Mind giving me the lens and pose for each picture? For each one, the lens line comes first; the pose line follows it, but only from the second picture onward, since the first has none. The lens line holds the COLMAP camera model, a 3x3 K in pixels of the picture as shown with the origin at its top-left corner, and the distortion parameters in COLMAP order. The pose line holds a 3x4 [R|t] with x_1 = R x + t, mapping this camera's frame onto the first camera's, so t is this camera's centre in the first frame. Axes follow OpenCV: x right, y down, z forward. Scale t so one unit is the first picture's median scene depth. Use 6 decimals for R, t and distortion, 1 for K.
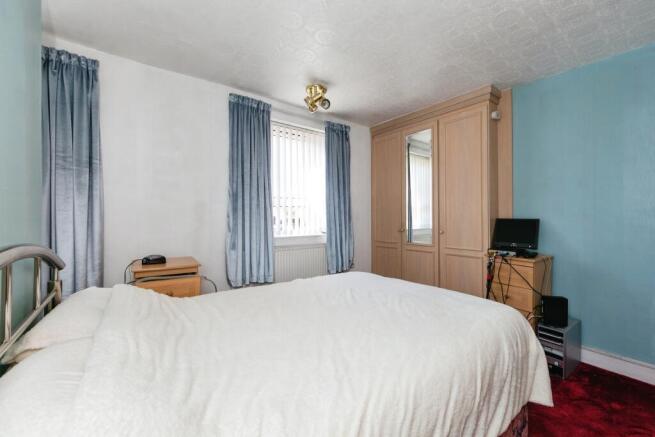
lens RADIAL K [[262.5, 0, 327.5], [0, 262.5, 218.5], [0, 0, 1]] dist [0.000544, 0.000055]
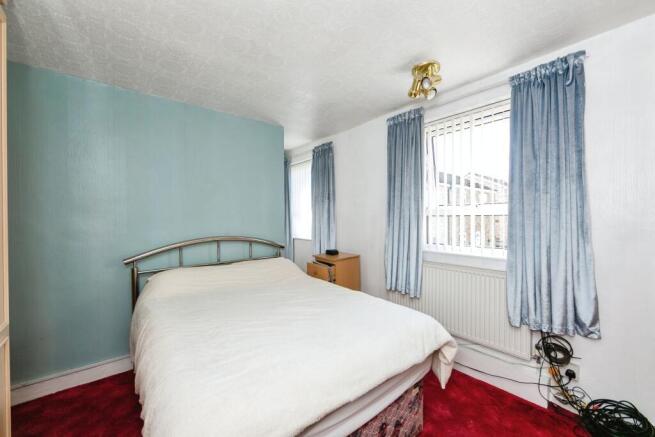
lens RADIAL K [[262.5, 0, 327.5], [0, 262.5, 218.5], [0, 0, 1]] dist [0.000544, 0.000055]
pose [[0.061115, 0.008863, -0.998091, 0.709937], [-0.000903, 0.999961, 0.008824, -0.048813], [0.998130, 0.000362, 0.061120, 0.620819]]
